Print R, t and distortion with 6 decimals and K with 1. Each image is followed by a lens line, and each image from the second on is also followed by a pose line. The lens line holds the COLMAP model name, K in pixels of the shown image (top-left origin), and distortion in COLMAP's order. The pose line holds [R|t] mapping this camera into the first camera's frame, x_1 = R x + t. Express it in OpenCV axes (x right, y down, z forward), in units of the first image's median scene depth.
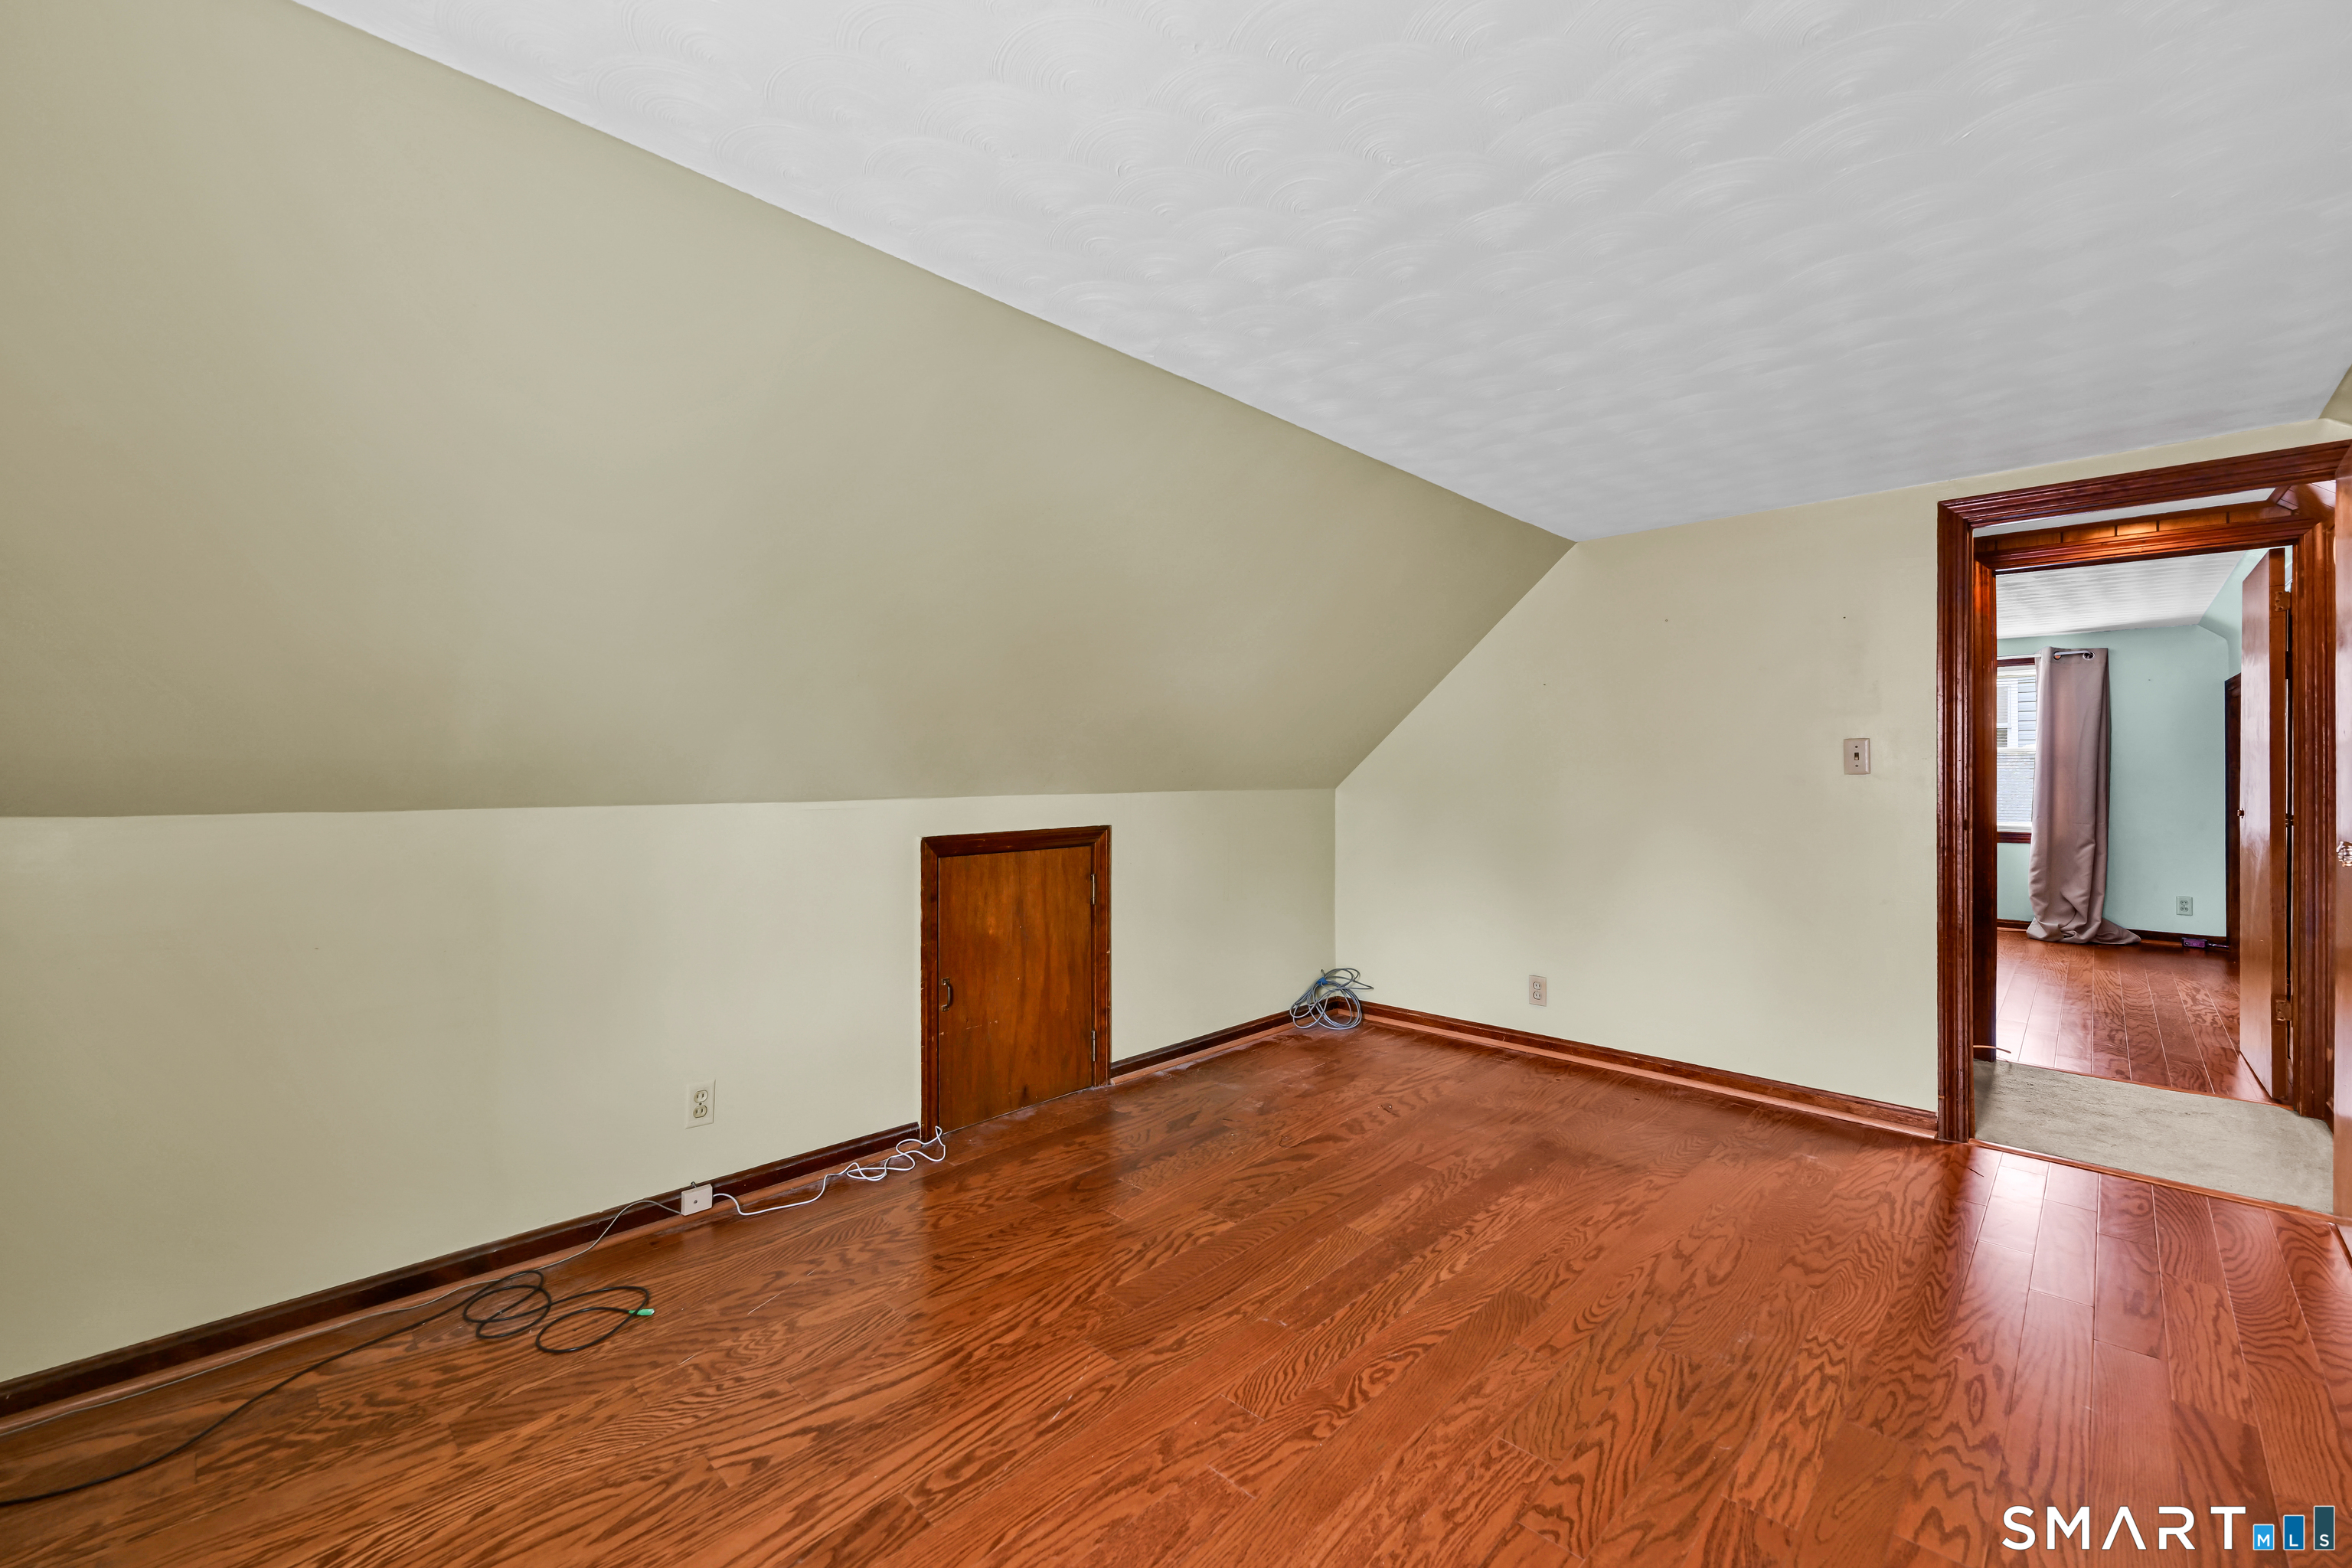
lens RADIAL K [[937.3, 0, 1165.0], [0, 937.3, 774.4], [0, 0, 1]] dist [-0.001596, 0.000055]
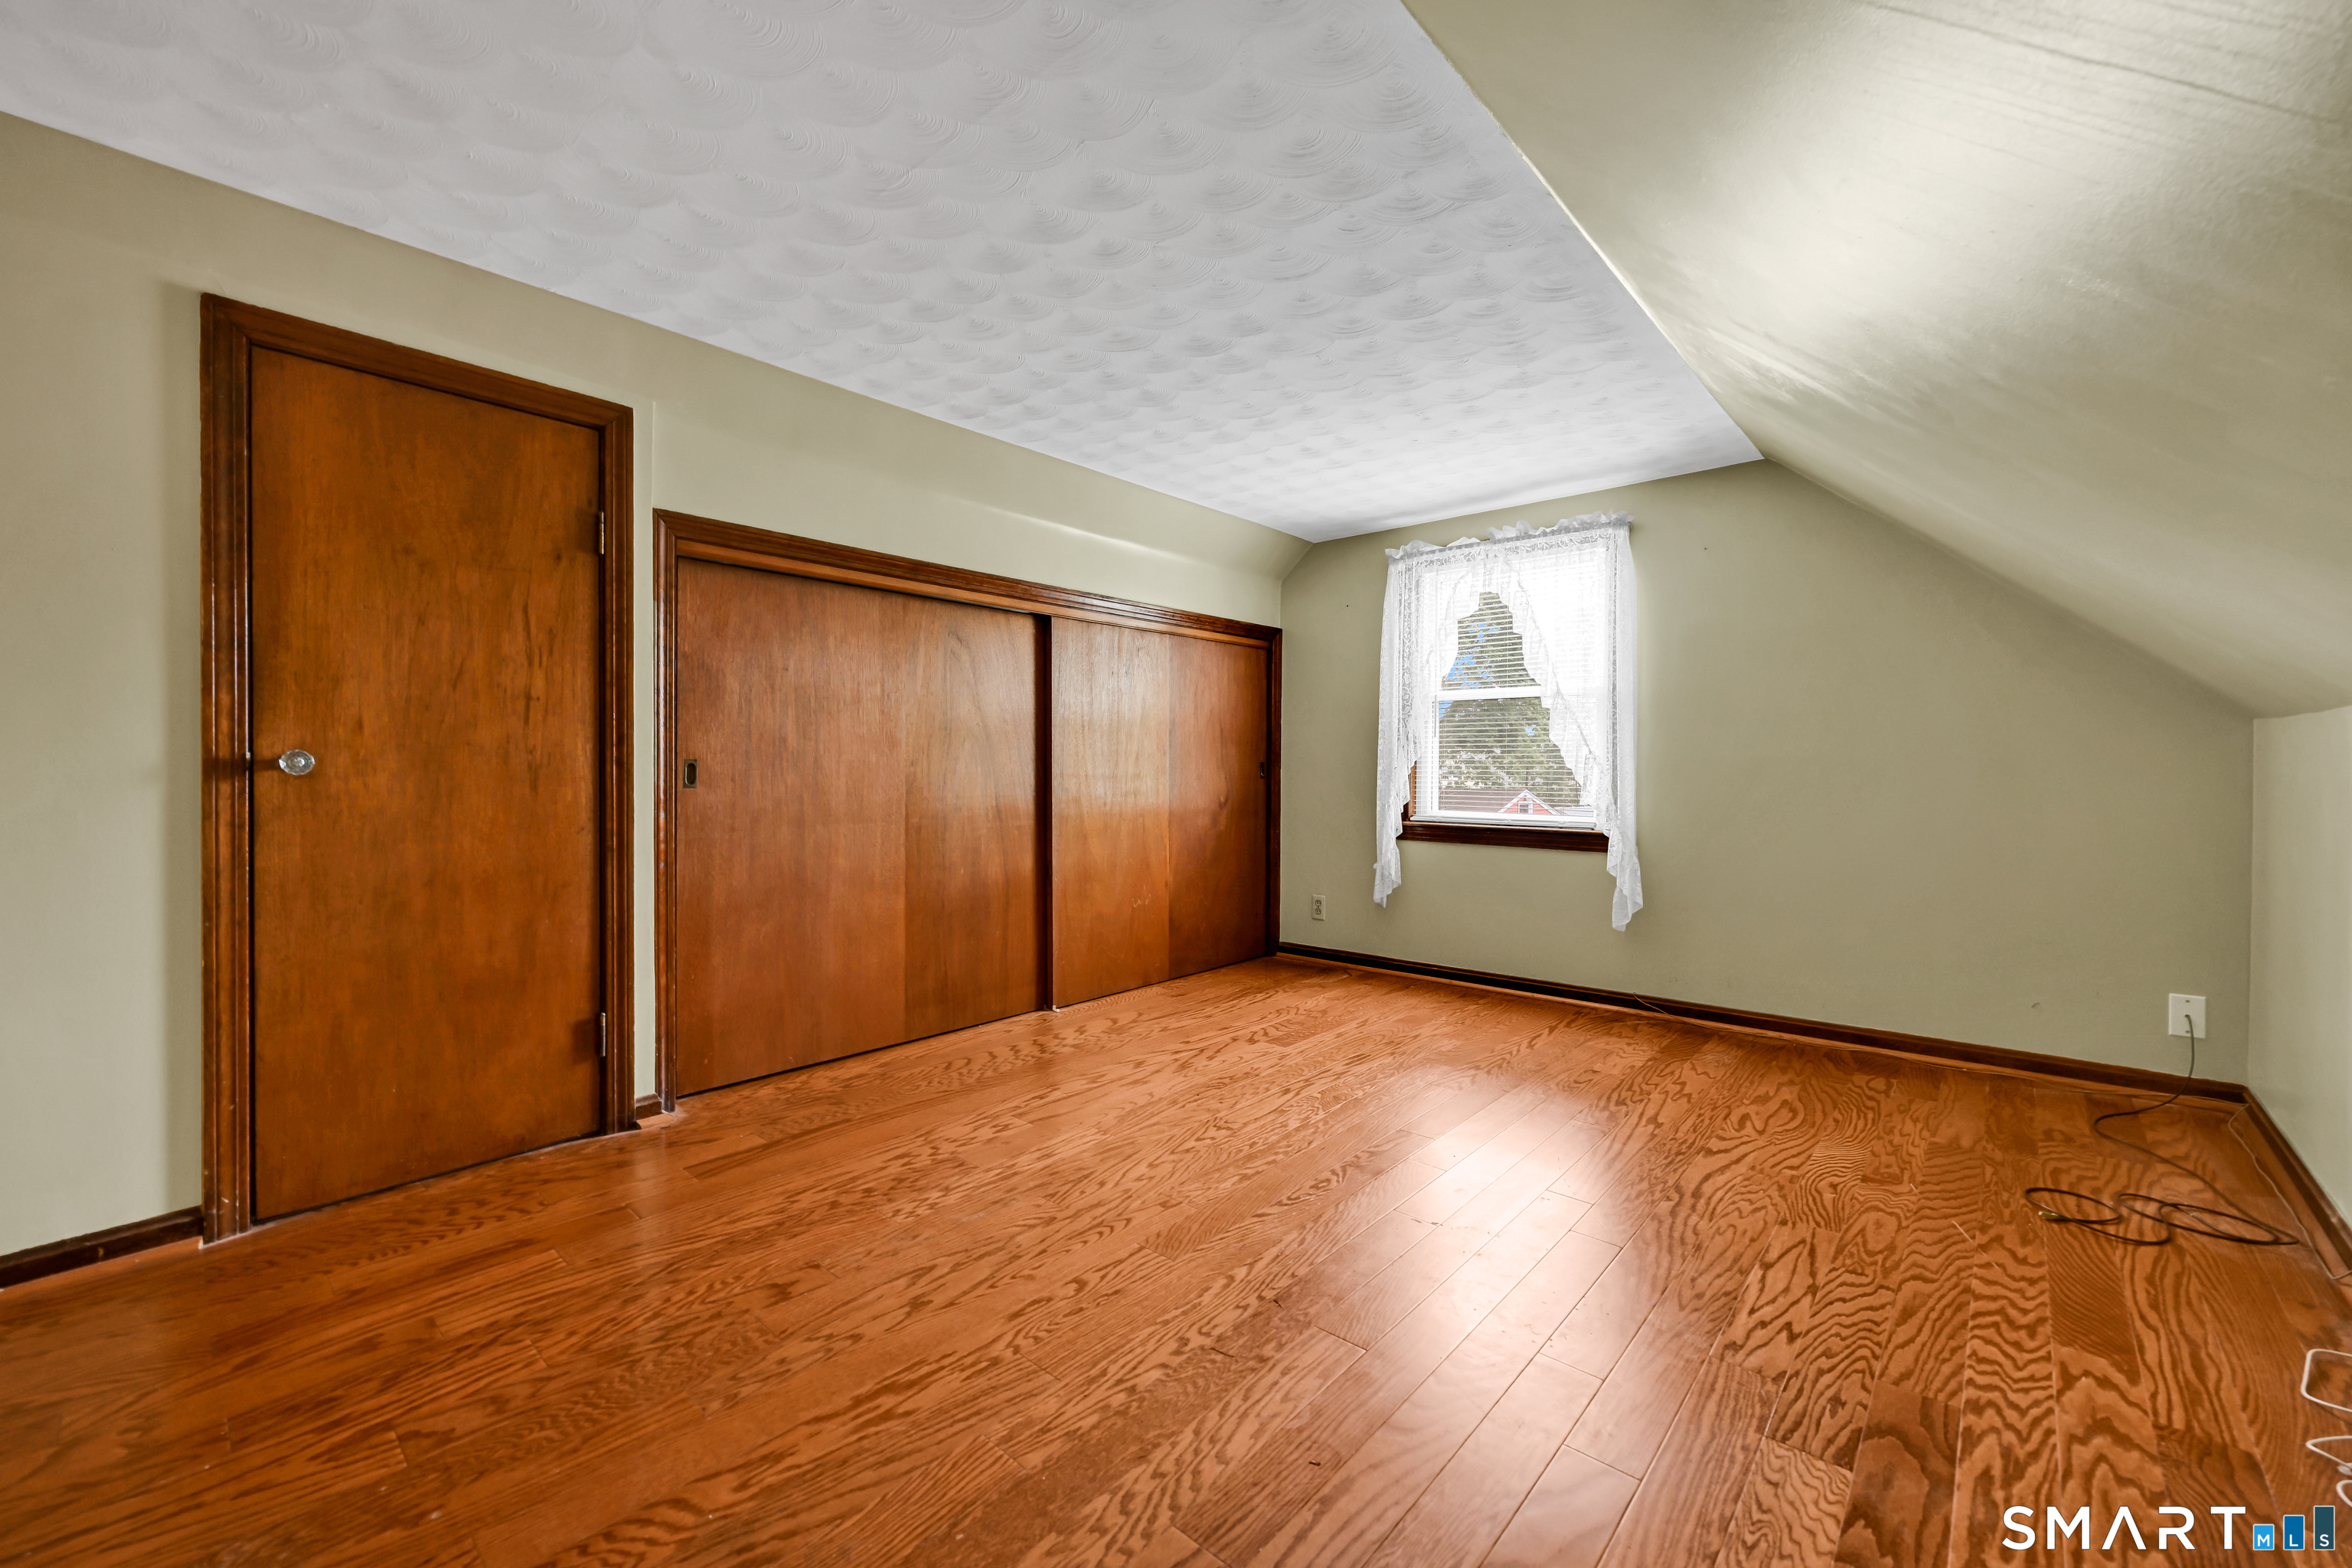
lens RADIAL K [[937.3, 0, 1165.0], [0, 937.3, 774.4], [0, 0, 1]] dist [-0.001596, 0.000055]
pose [[-0.999038, 0.002293, -0.043803, 0.463066], [0.001809, 0.999937, 0.011070, 0.098911], [0.043826, 0.010981, -0.998979, 2.102168]]
